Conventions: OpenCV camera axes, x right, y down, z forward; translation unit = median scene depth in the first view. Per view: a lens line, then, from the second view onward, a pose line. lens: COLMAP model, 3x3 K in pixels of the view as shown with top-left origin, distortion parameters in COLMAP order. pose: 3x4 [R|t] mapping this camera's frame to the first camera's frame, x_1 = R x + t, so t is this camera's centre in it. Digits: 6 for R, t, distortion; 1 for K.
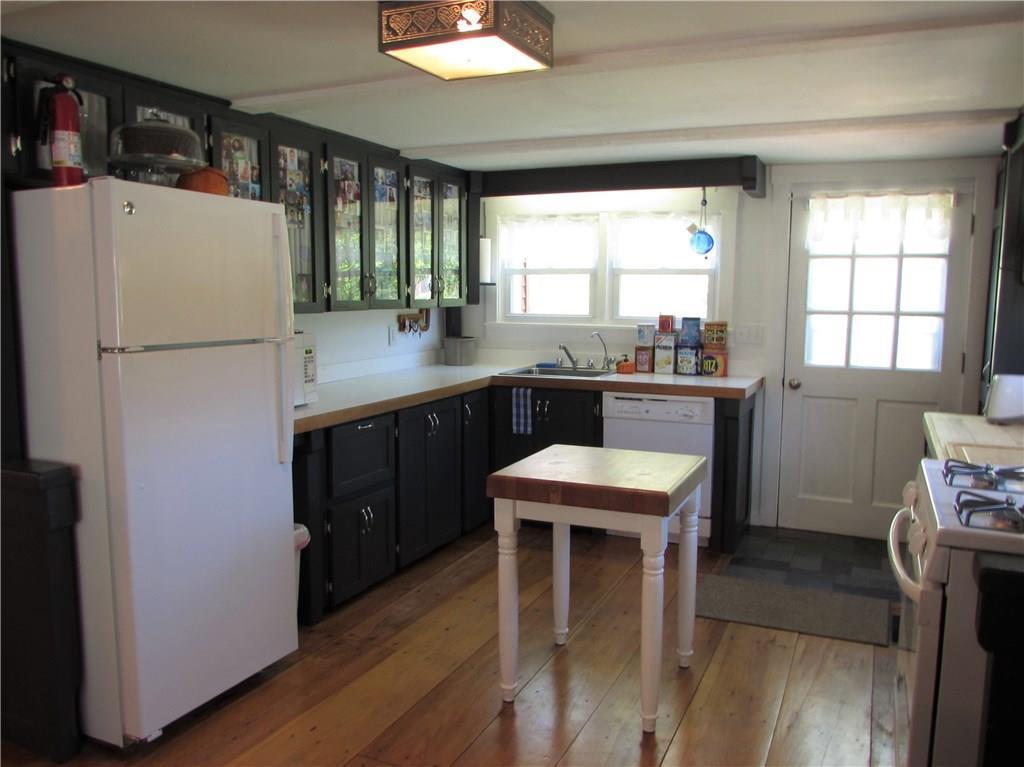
lens RADIAL K [[818.7, 0, 521.8], [0, 818.7, 372.4], [0, 0, 1]] dist [-0.029793, 0.007242]
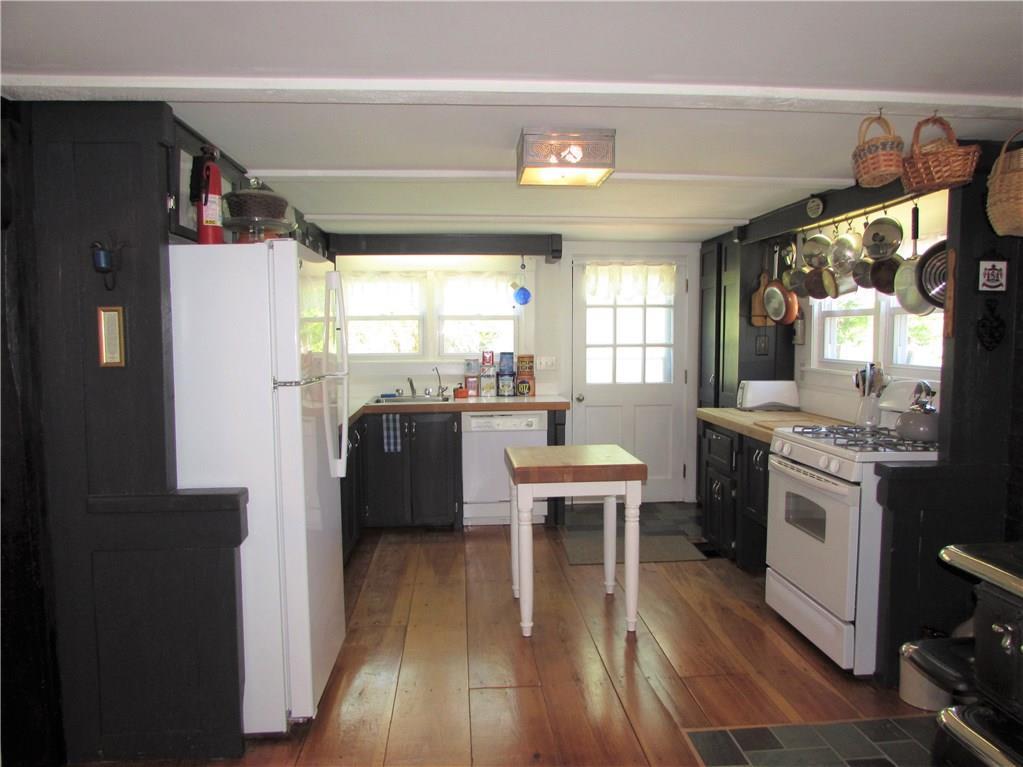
lens RADIAL K [[735.1, 0, 517.0], [0, 735.1, 374.8], [0, 0, 1]] dist [-0.047957, 0.028467]
pose [[0.878161, -0.039882, 0.476701, -0.377958], [0.062013, 0.997601, -0.030776, 0.006753], [-0.474330, 0.056588, 0.878527, -0.046302]]
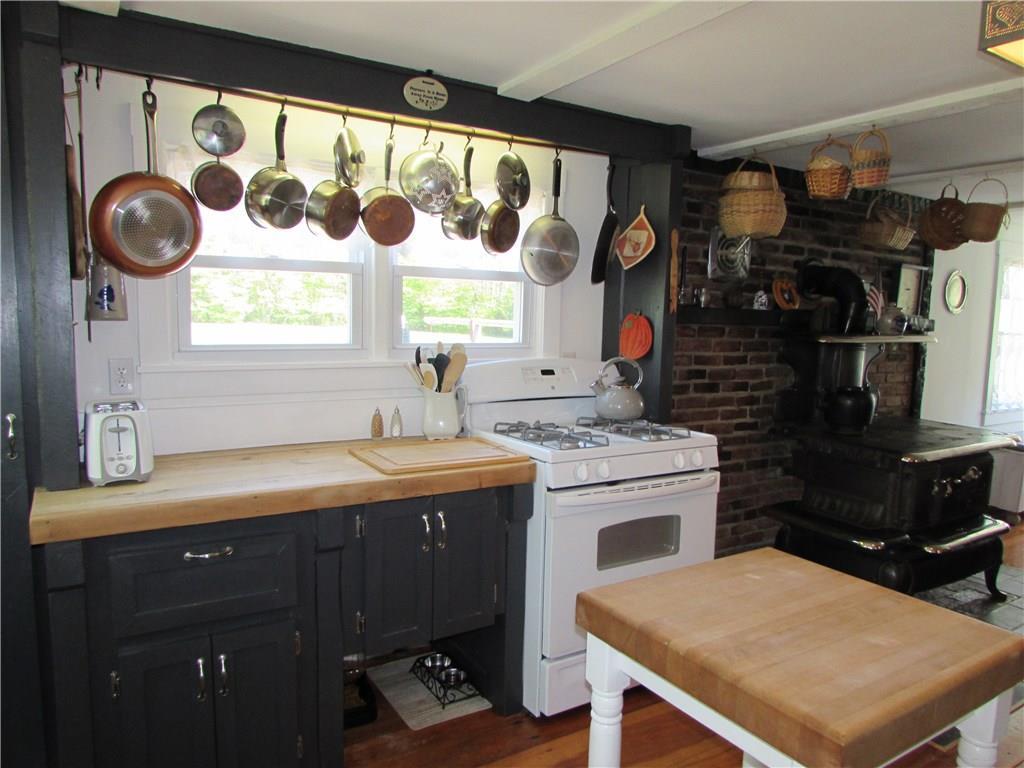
lens RADIAL K [[720.5, 0, 516.3], [0, 720.5, 382.0], [0, 0, 1]] dist [-0.031713, 0.005575]
pose [[-0.825713, -0.090534, 0.556778, -0.002825], [0.023293, 0.980722, 0.194013, -0.092375], [-0.563609, 0.173168, -0.807687, 0.963152]]
